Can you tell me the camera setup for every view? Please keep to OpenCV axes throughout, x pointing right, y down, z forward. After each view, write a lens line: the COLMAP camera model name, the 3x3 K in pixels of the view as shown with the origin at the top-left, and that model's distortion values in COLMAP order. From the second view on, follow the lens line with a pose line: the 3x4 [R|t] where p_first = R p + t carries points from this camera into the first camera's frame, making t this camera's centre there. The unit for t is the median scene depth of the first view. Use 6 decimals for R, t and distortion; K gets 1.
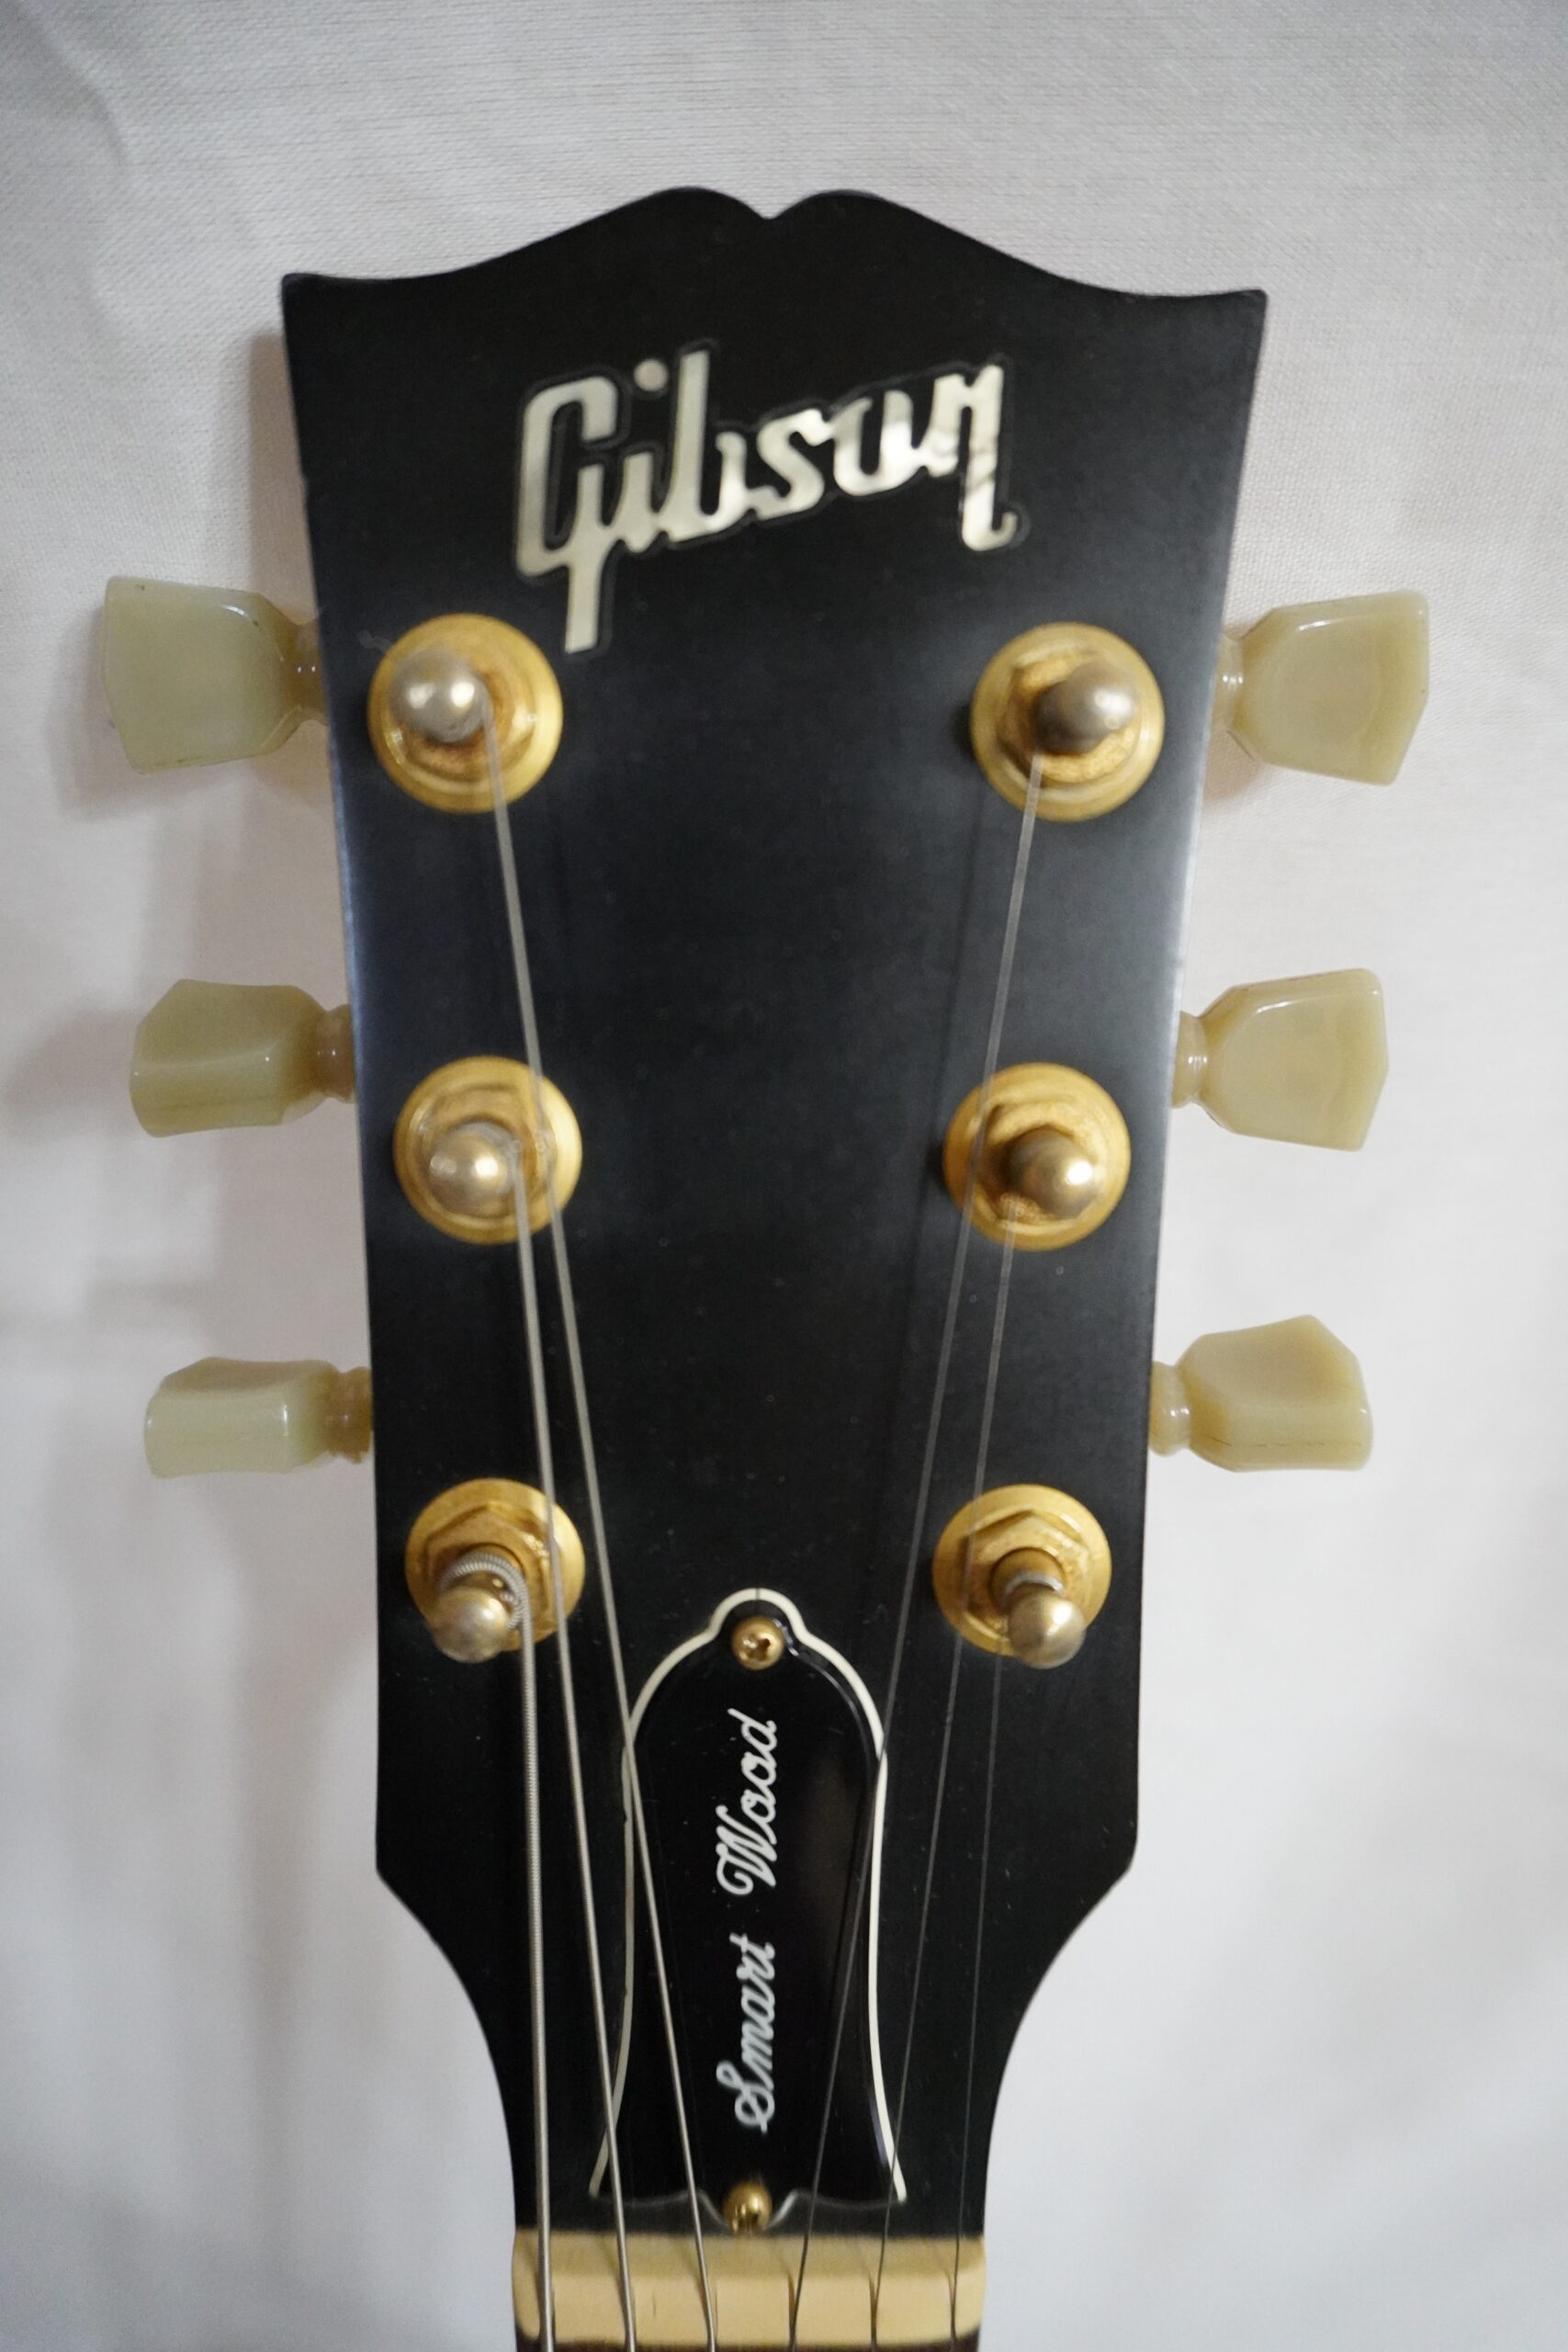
lens RADIAL K [[1606.9, 0, 784.0], [0, 1606.9, 1176.0], [0, 0, 1]] dist [-0.028988, 0.008680]
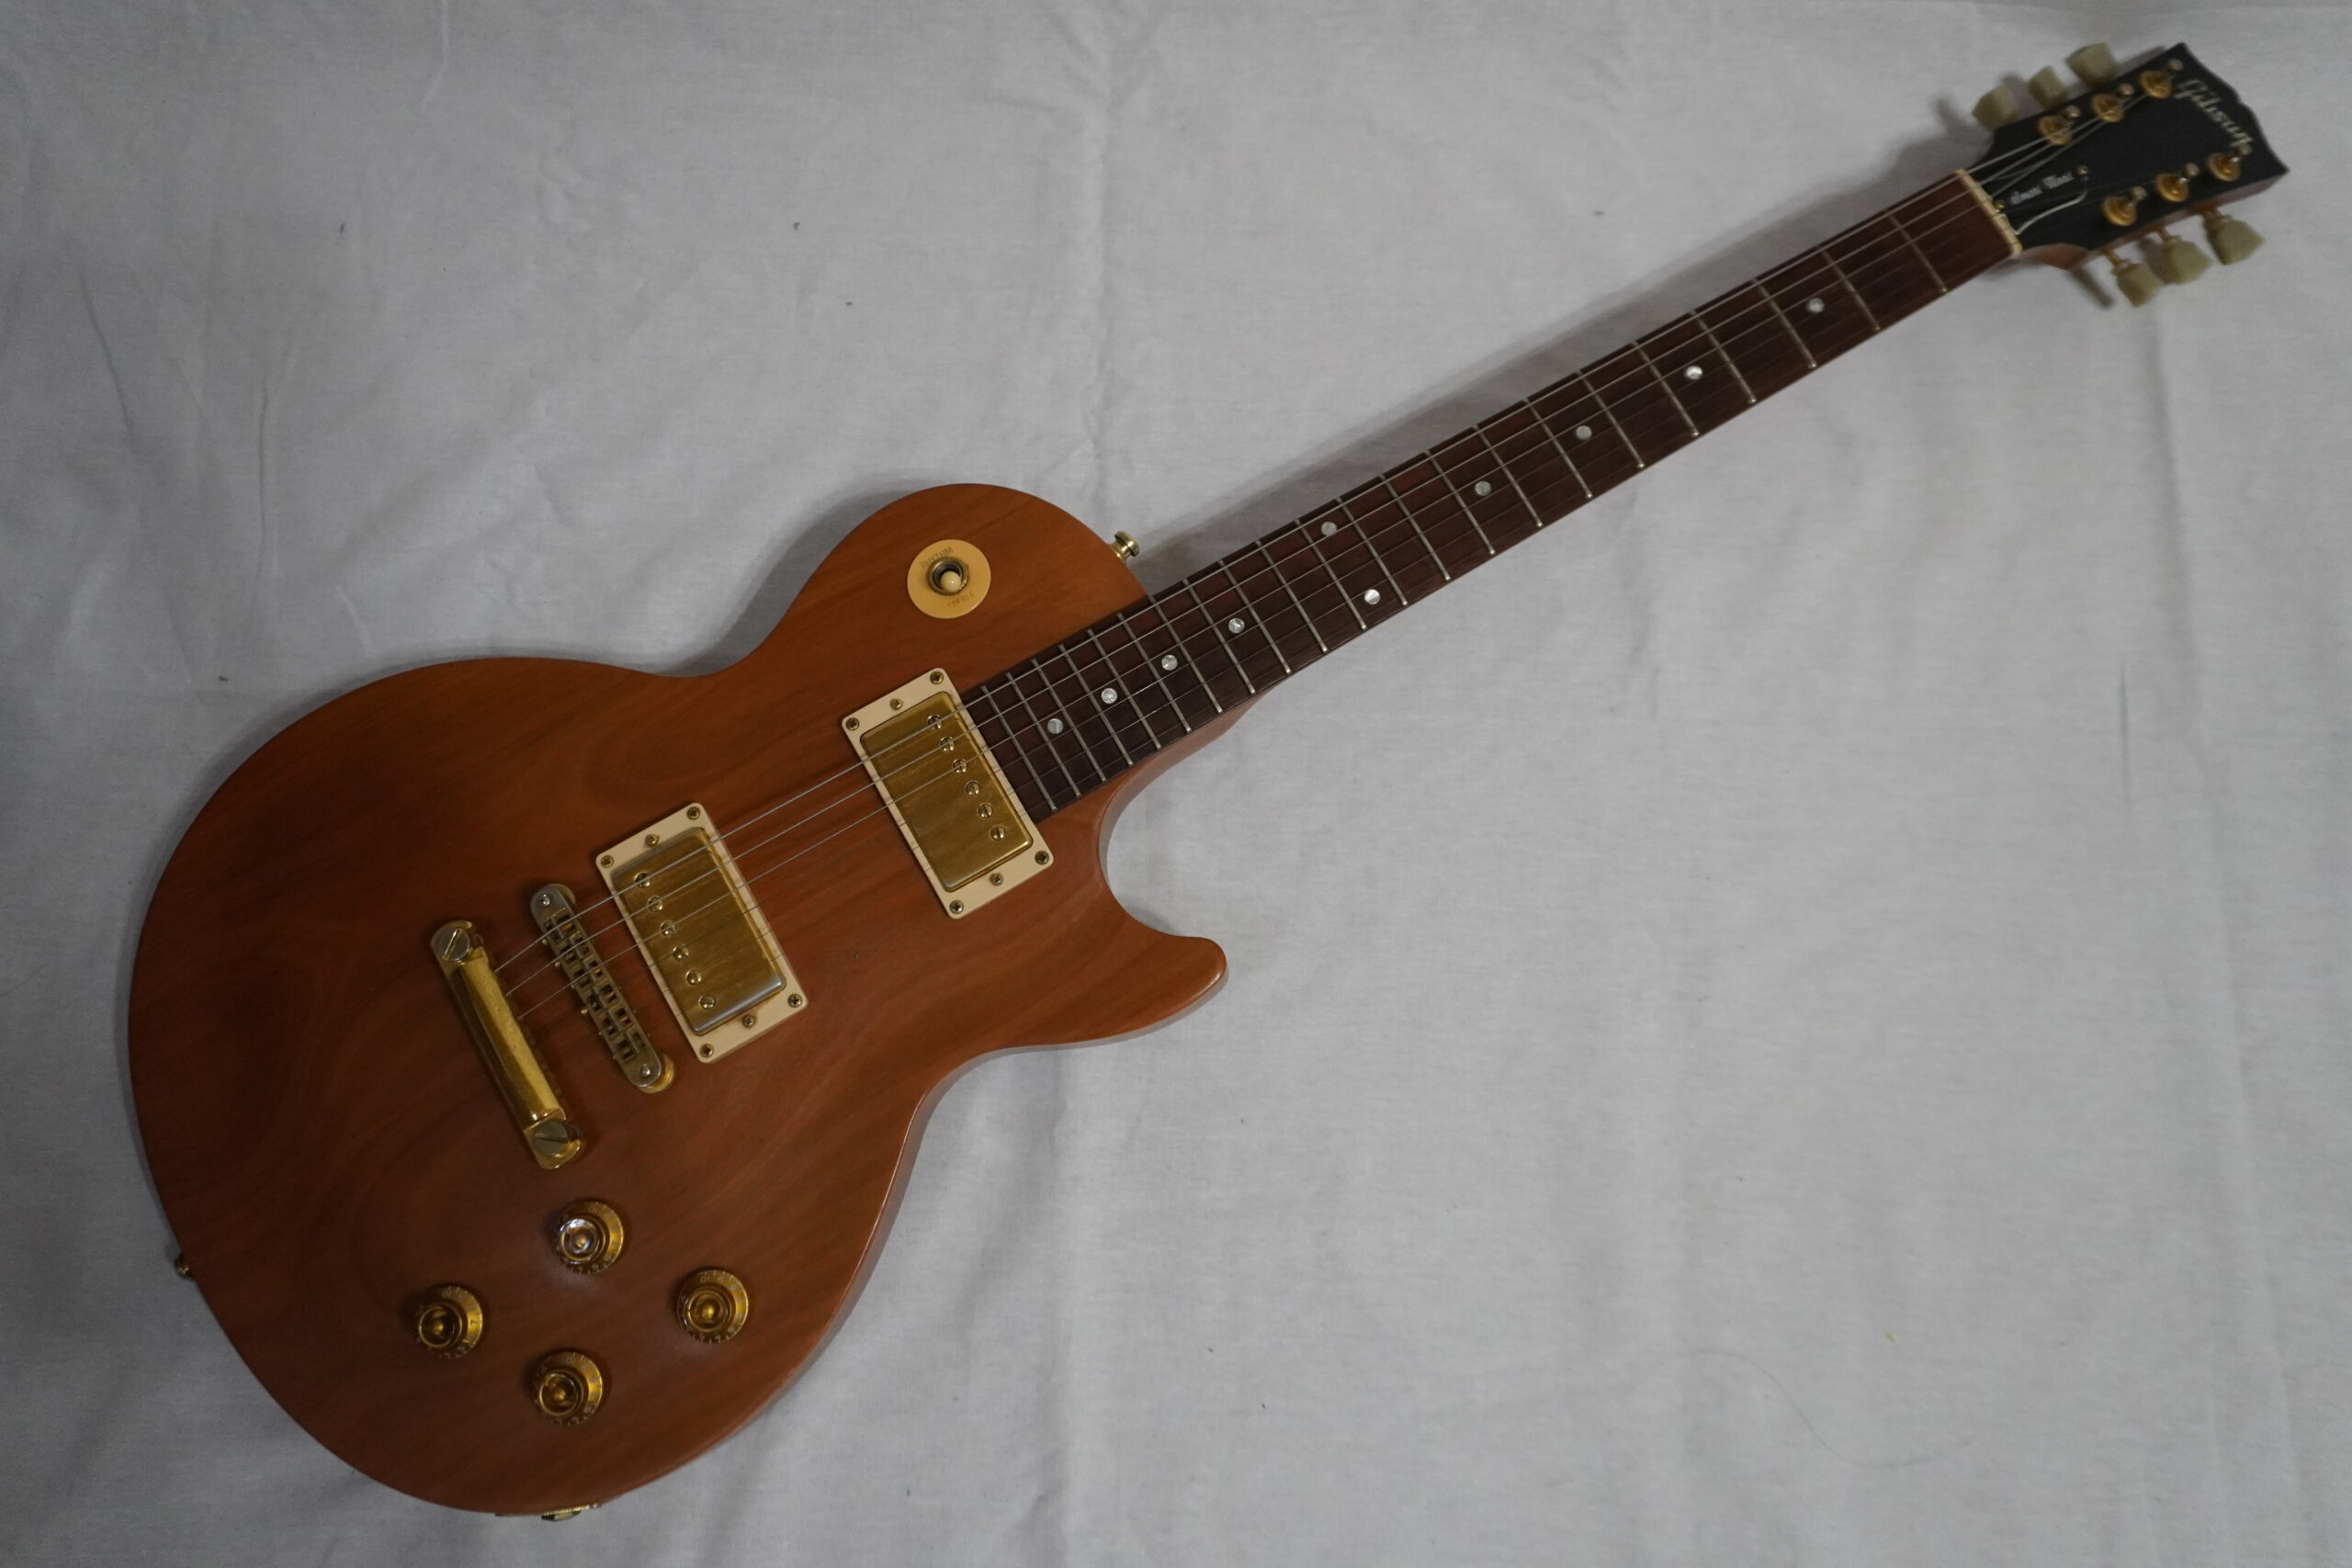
lens RADIAL K [[1883.7, 0, 1176.0], [0, 1883.7, 784.0], [0, 0, 1]] dist [-0.002809, 0.001139]
pose [[0.515114, 0.835082, -0.193121, 1.247851], [-0.780623, 0.364031, -0.508044, 6.117644], [-0.353957, 0.412455, 0.839402, -2.122122]]
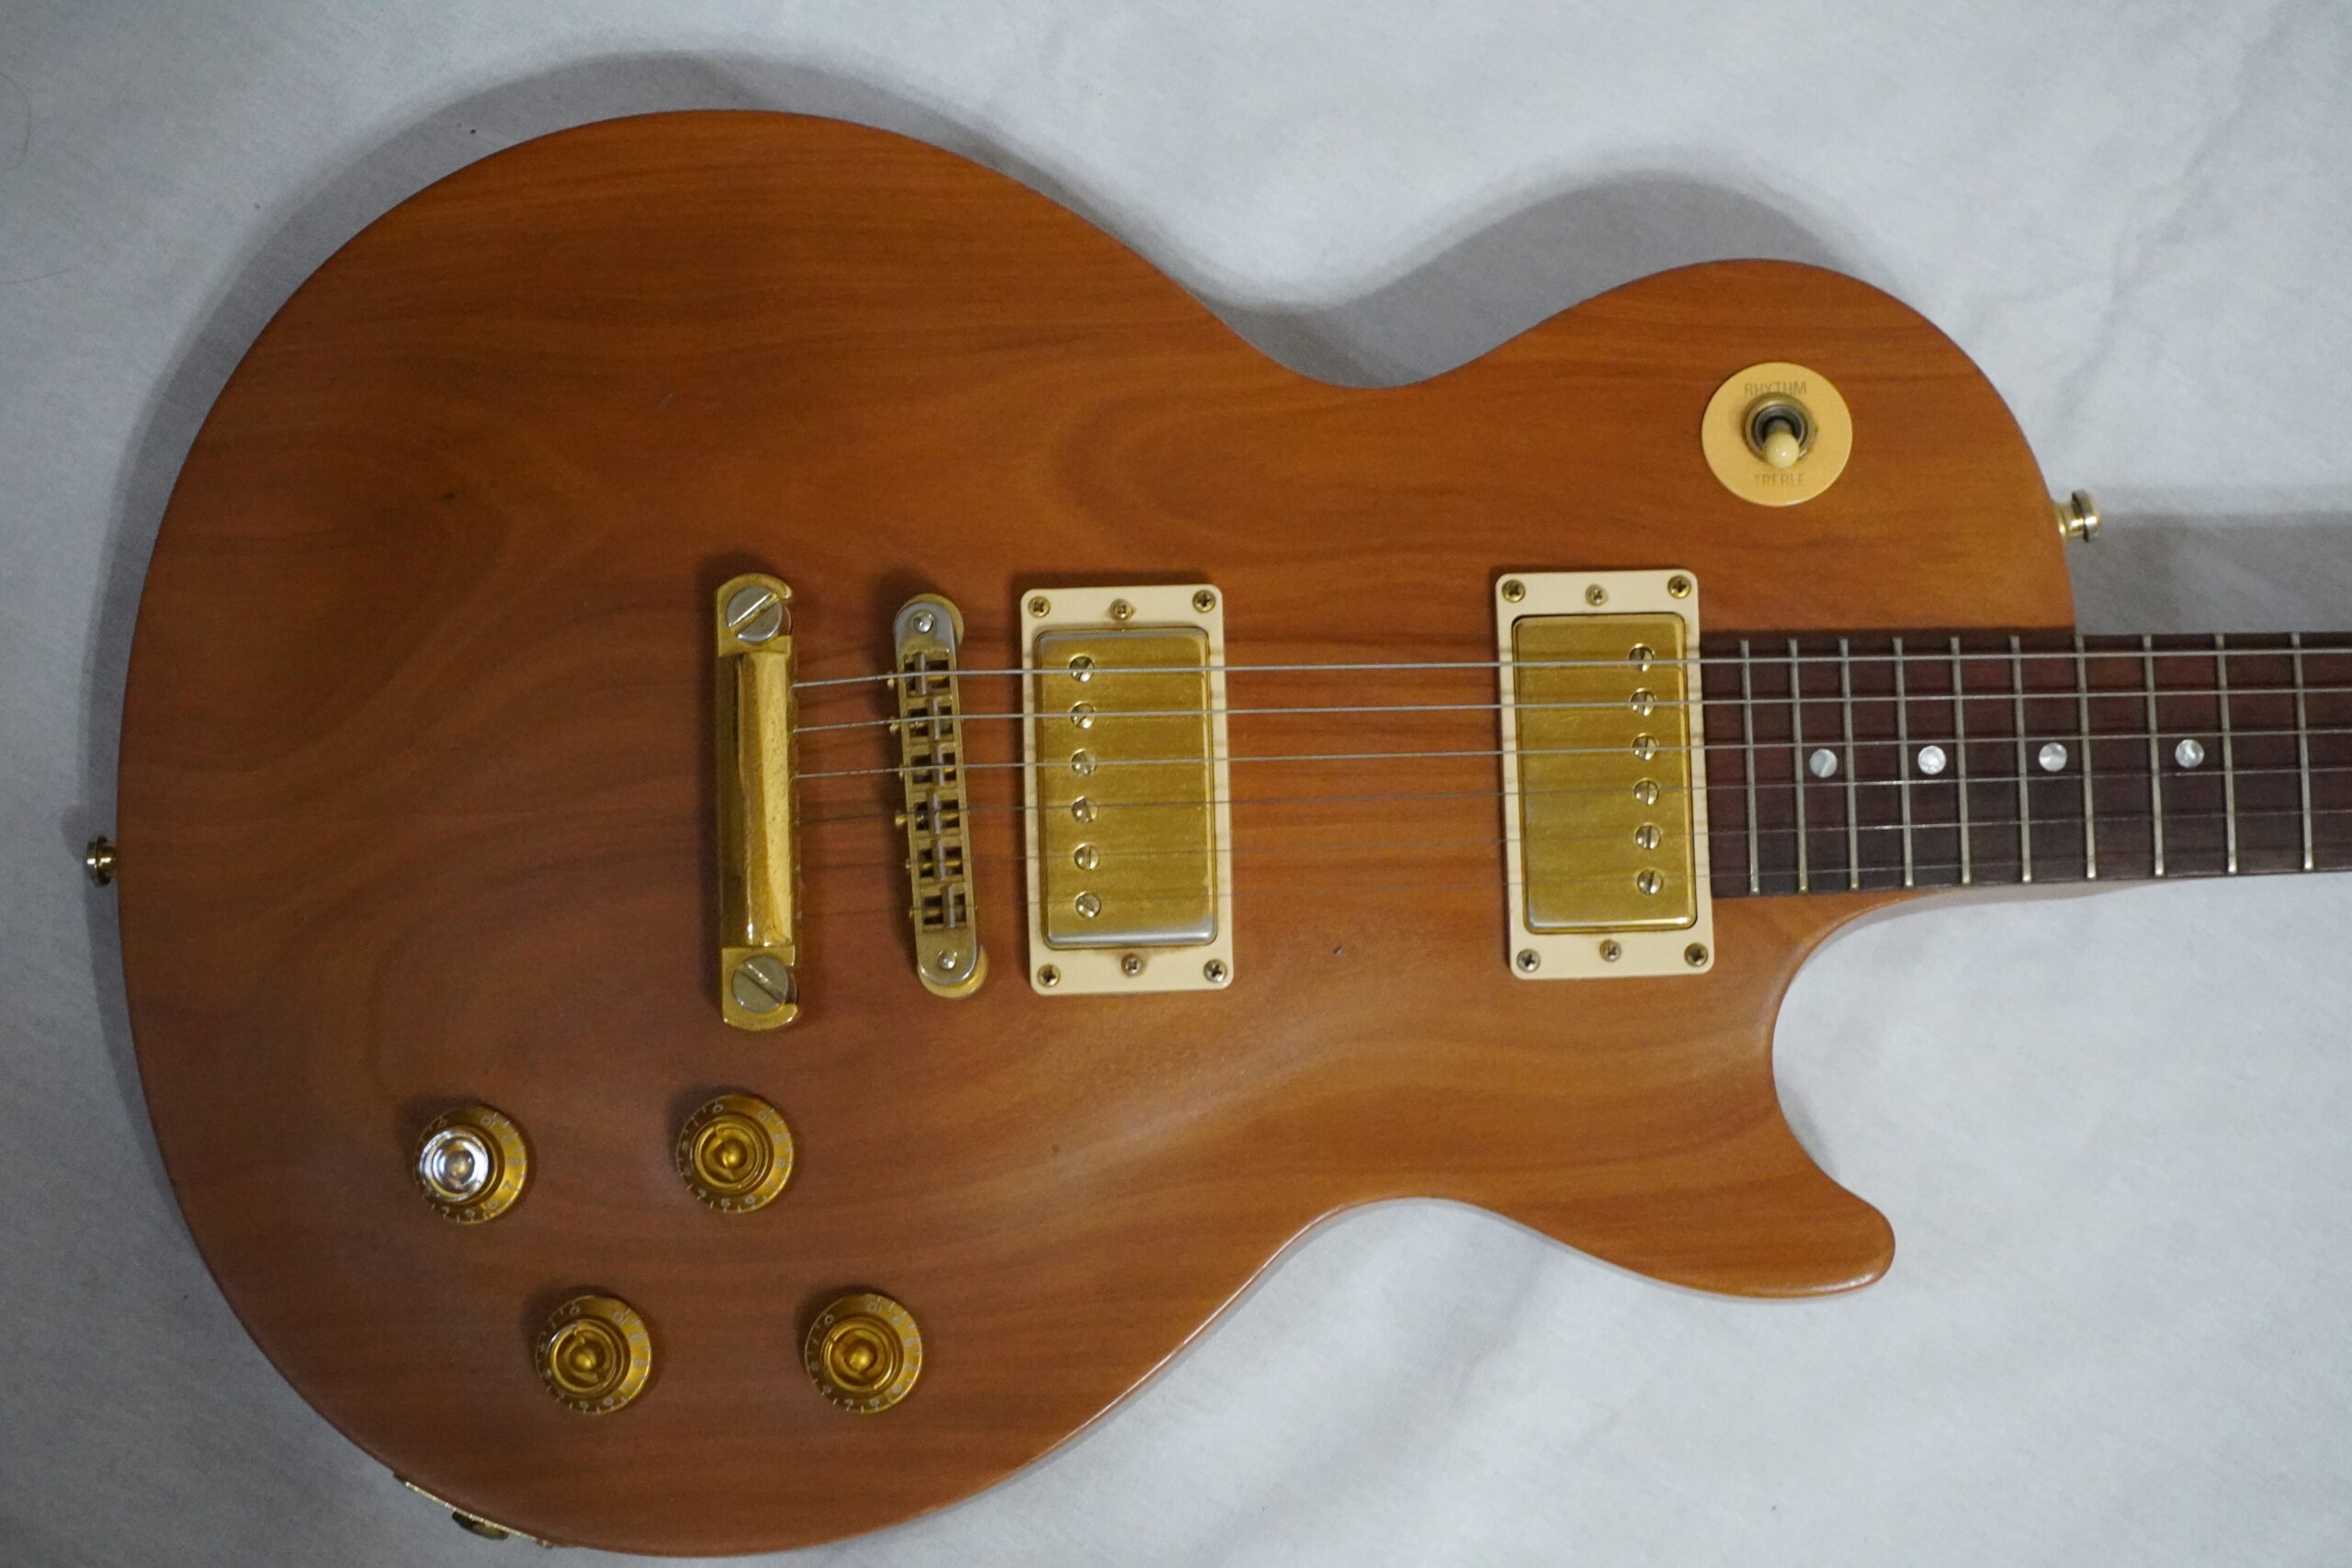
lens RADIAL K [[5028.4, 0, 1144.3], [0, 5028.4, 724.5], [0, 0, 1]] dist [0.009787, 0.394292]
pose [[0.038239, 0.988448, -0.146654, 1.009338], [-0.916651, -0.023735, -0.398983, 7.876243], [-0.397855, 0.149687, 0.905155, -4.547622]]
